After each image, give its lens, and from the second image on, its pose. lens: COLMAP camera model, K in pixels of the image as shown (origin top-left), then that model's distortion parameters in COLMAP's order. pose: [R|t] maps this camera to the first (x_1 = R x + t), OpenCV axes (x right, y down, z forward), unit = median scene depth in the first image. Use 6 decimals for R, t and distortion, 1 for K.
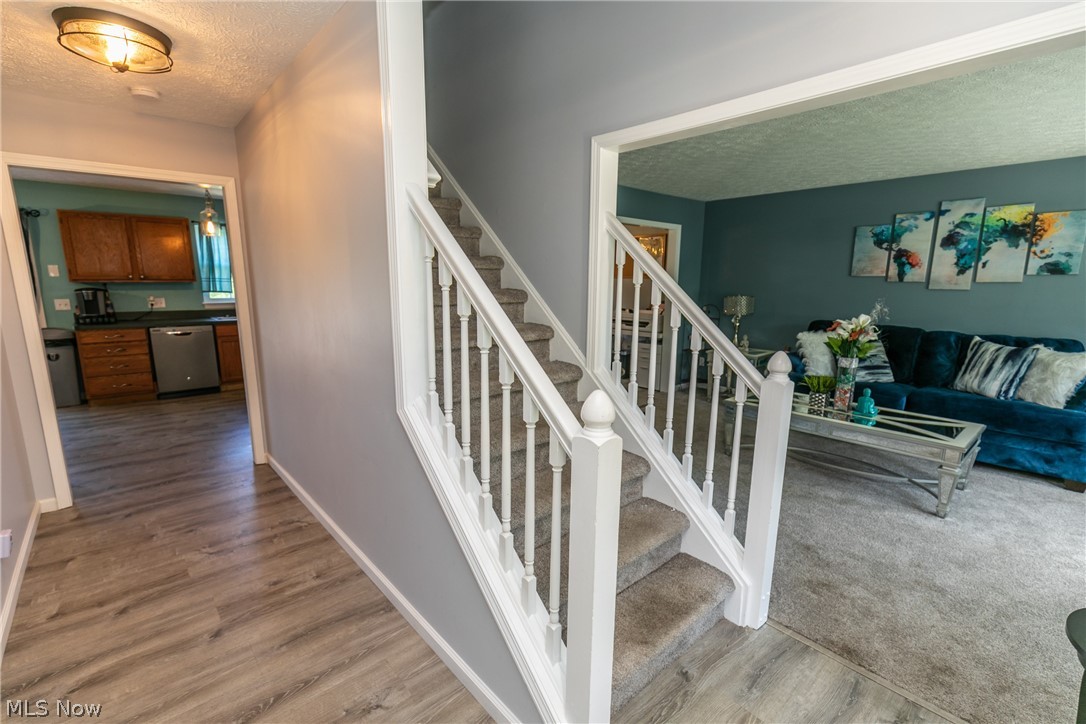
lens RADIAL K [[485.5, 0, 542.0], [0, 485.5, 370.1], [0, 0, 1]] dist [0.002014, -0.000543]
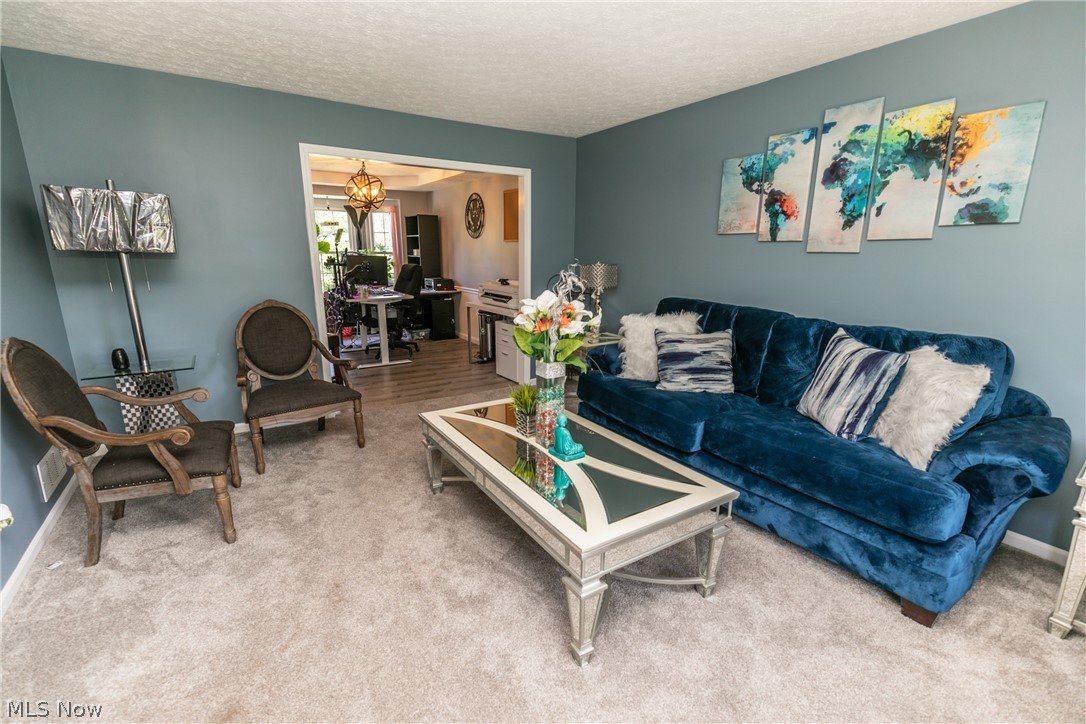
lens RADIAL K [[485.5, 0, 542.0], [0, 485.5, 370.1], [0, 0, 1]] dist [0.002014, -0.000543]
pose [[0.988675, 0.034396, -0.146079, 0.588490], [-0.026106, 0.997958, 0.058296, -0.041251], [0.147786, -0.053823, 0.987554, 0.323868]]
